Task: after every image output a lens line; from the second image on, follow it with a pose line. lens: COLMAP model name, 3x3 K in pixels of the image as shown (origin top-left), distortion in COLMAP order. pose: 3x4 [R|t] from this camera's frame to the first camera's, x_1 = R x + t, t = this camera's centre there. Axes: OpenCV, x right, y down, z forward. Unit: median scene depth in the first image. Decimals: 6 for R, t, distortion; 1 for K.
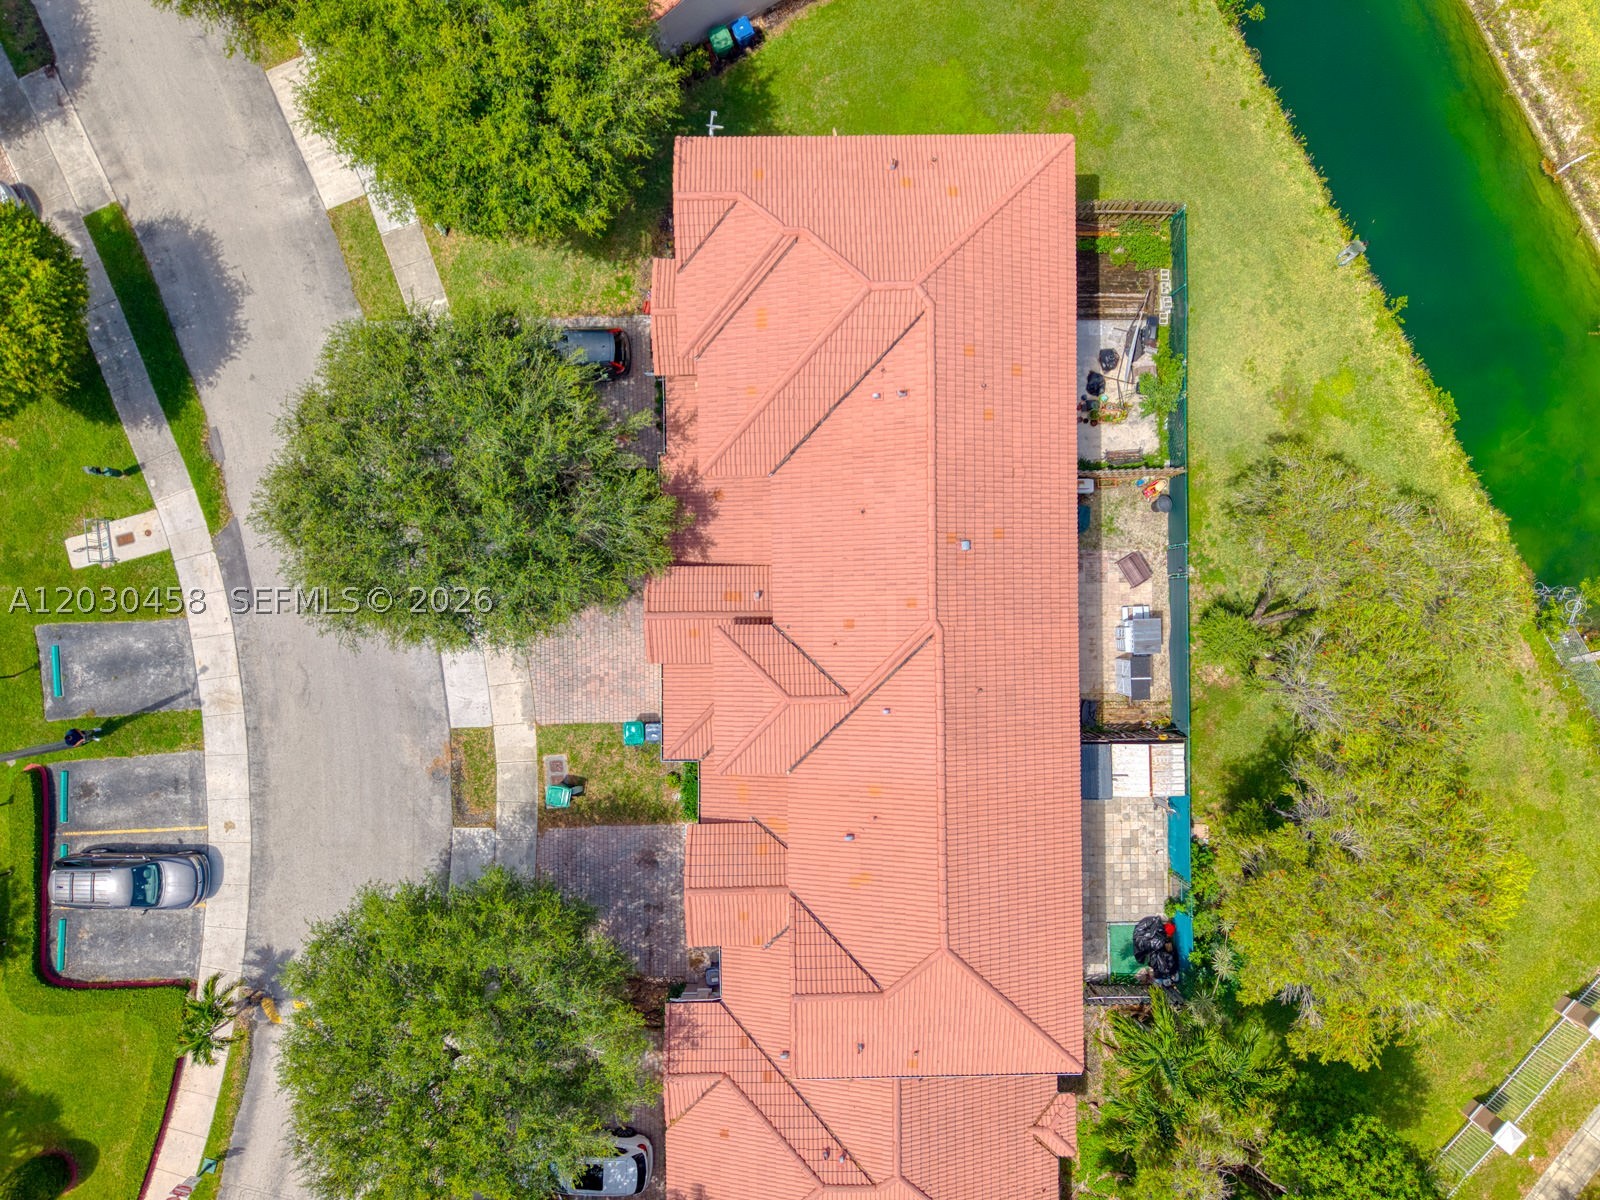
lens RADIAL K [[1073.4, 0, 790.6], [0, 1073.4, 603.3], [0, 0, 1]] dist [0.008773, -0.007900]
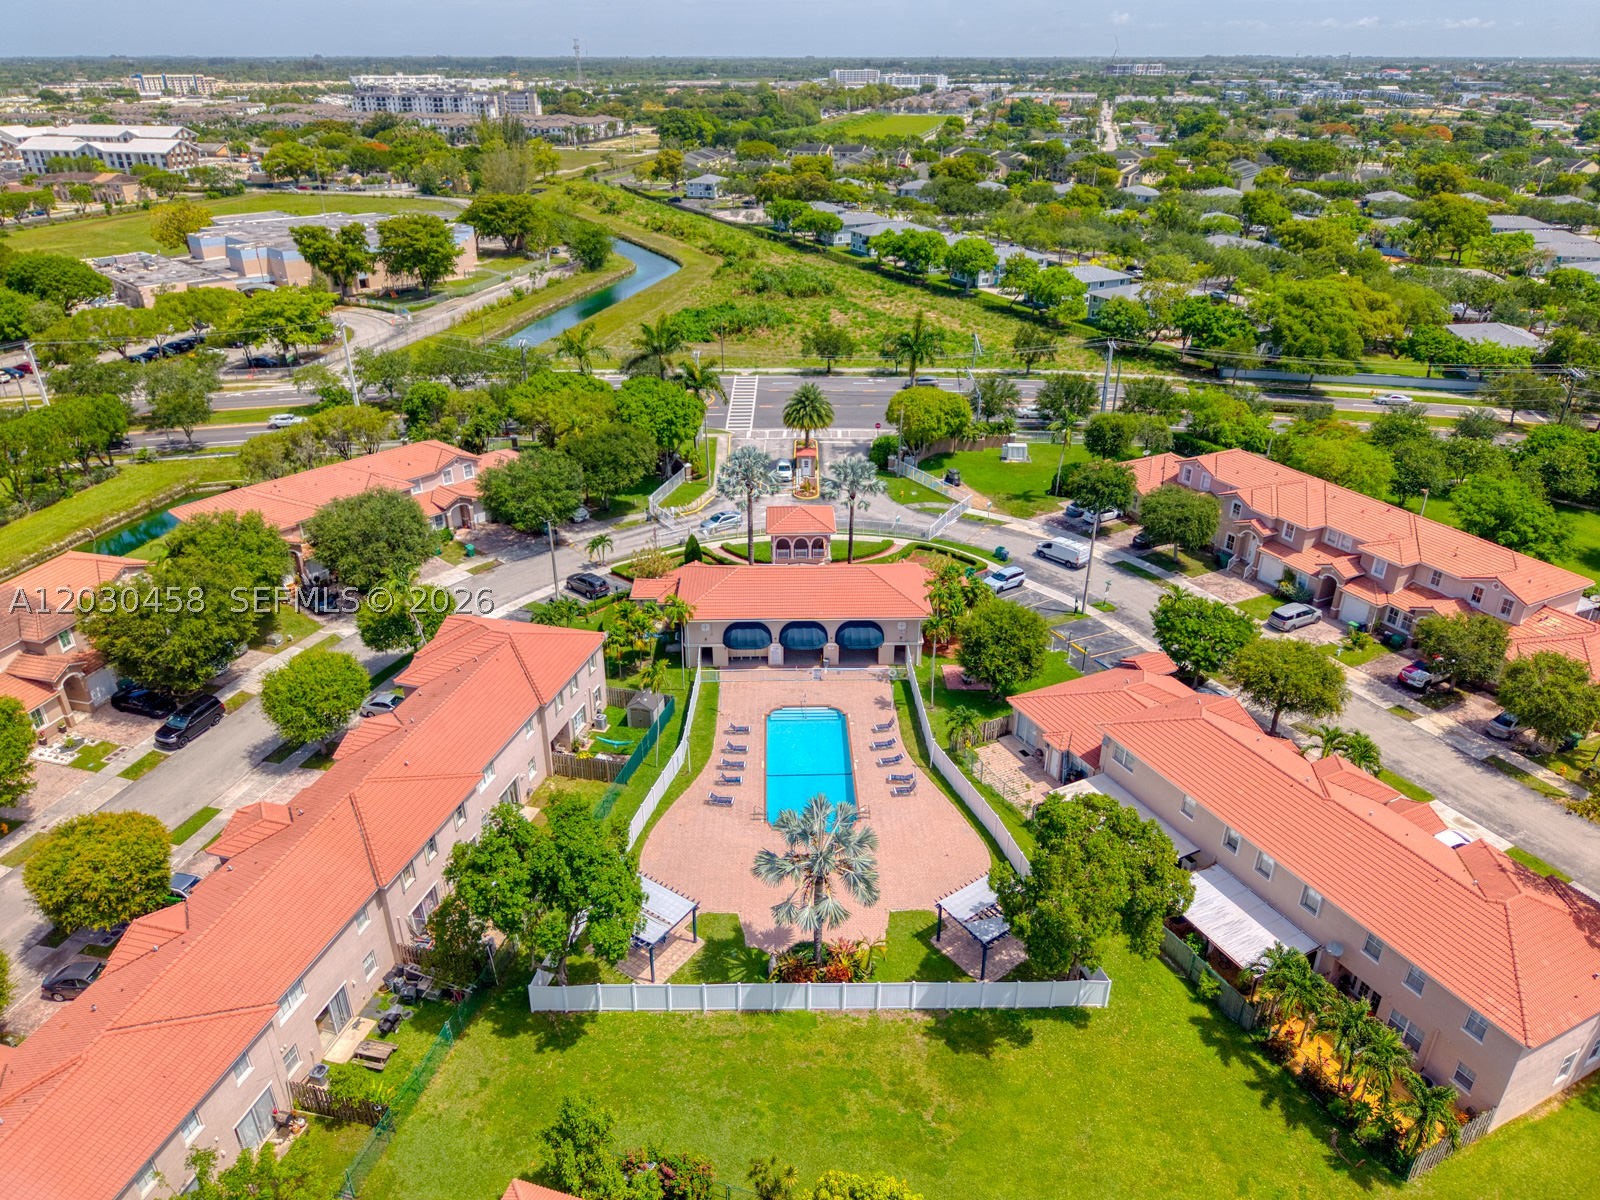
lens RADIAL K [[1070.3, 0, 806.4], [0, 1070.3, 588.0], [0, 0, 1]] dist [0.000022, -0.006659]
pose [[-0.742350, -0.310767, 0.593583, -2.525445], [0.669843, -0.324309, 0.667933, -1.121383], [-0.015068, 0.893447, 0.448916, -0.180942]]
